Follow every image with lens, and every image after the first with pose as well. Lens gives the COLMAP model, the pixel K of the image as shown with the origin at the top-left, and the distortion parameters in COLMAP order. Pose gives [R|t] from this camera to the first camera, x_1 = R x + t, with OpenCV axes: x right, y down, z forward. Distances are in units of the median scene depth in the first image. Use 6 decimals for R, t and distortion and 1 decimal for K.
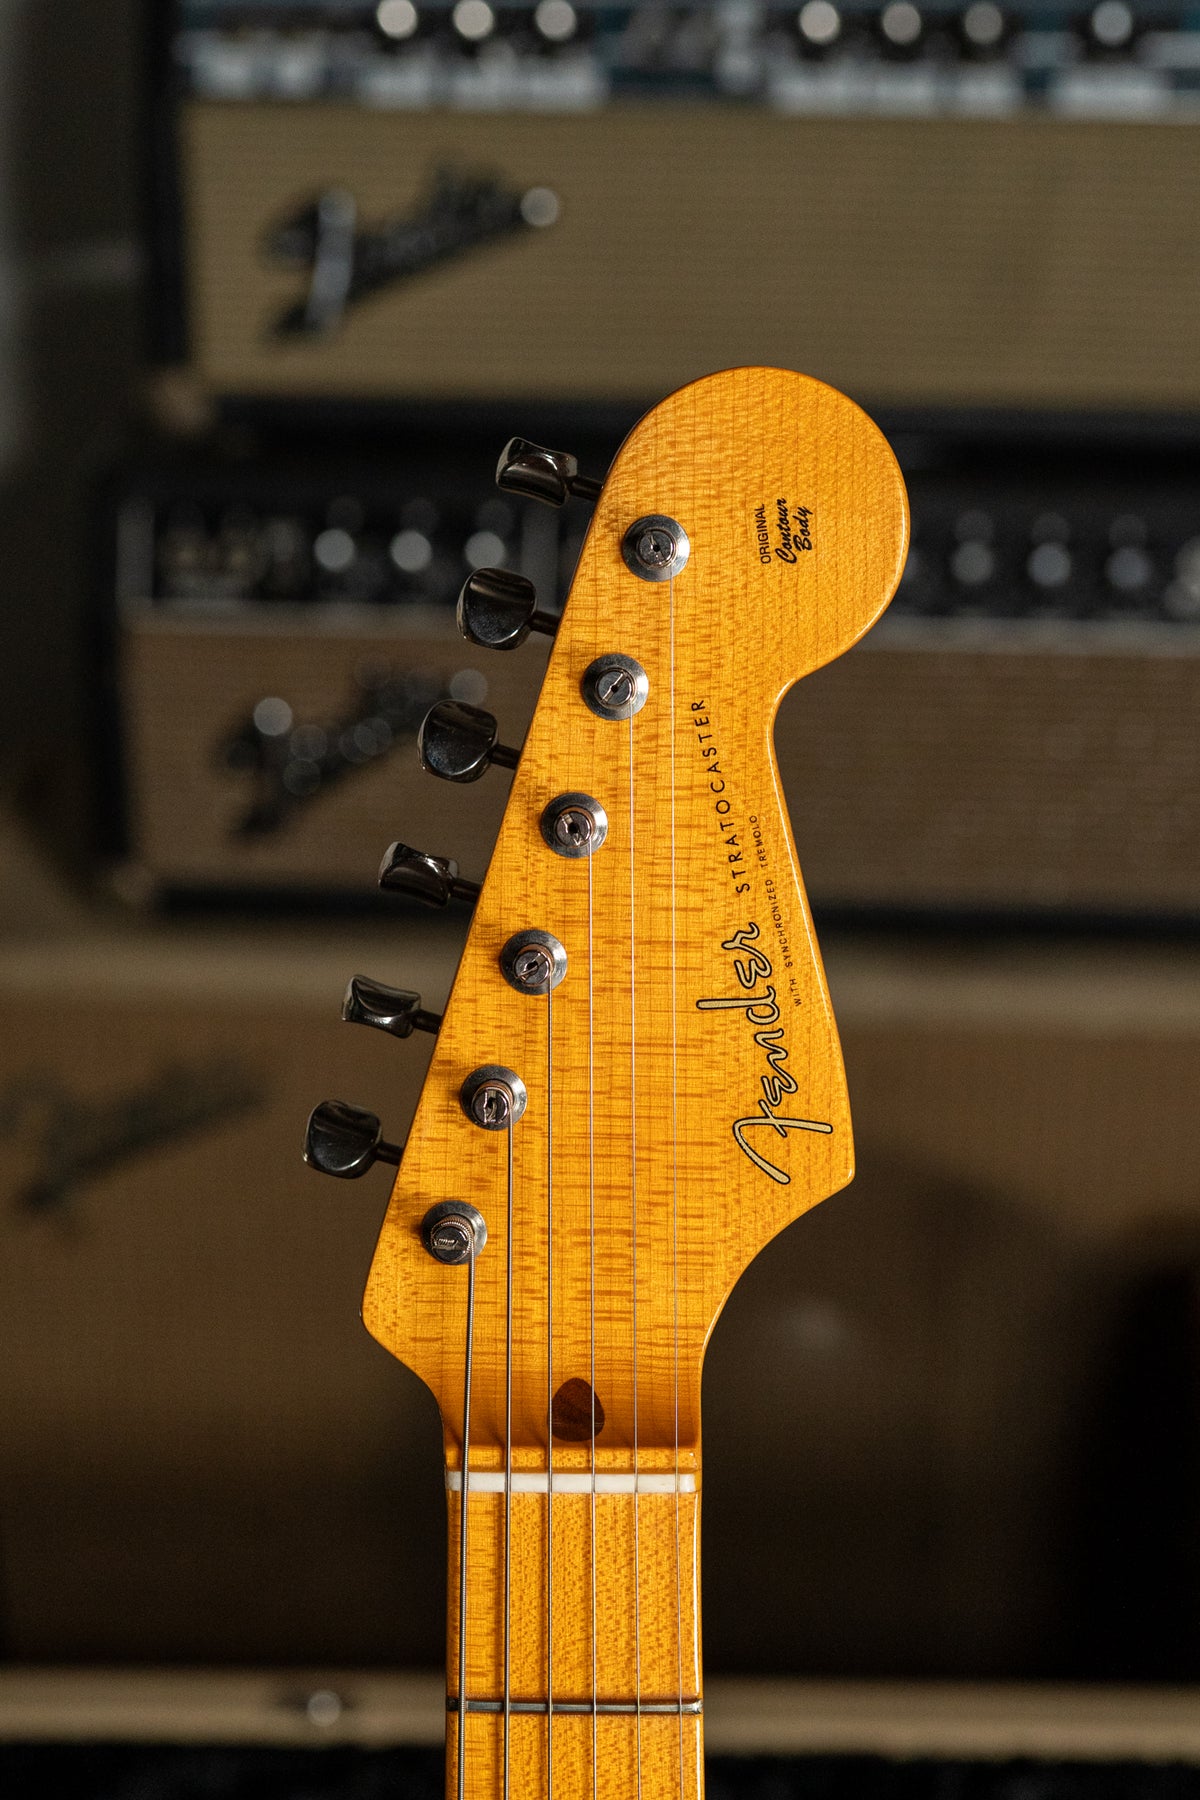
lens RADIAL K [[2702.9, 0, 600.0], [0, 2702.9, 900.0], [0, 0, 1]] dist [0.017229, 0.033394]
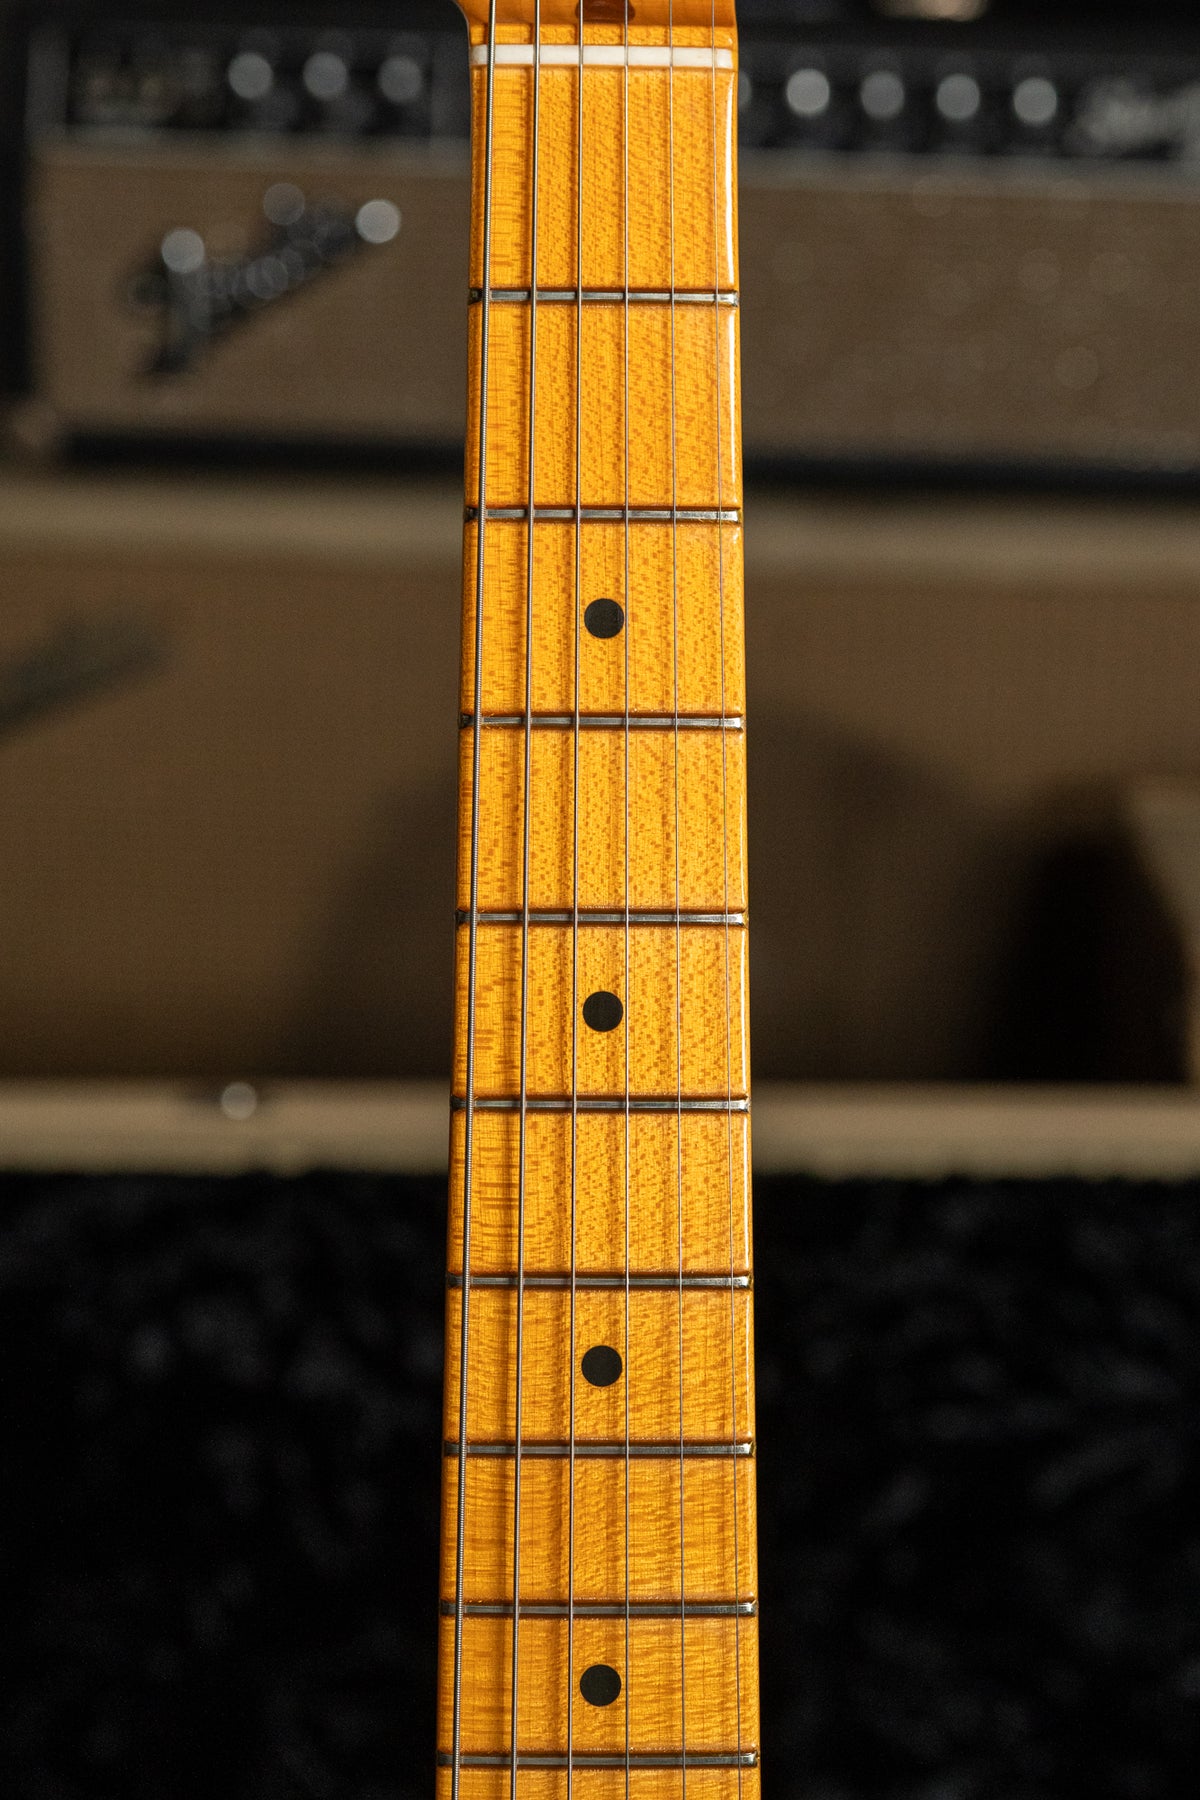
lens RADIAL K [[2655.2, 0, 600.0], [0, 2655.2, 900.0], [0, 0, 1]] dist [-0.000712, -0.001116]
pose [[0.997657, 0.005984, 0.068148, -0.073311], [0.001006, 0.994775, -0.102087, 0.602890], [-0.068403, 0.101916, 0.992438, 0.098980]]
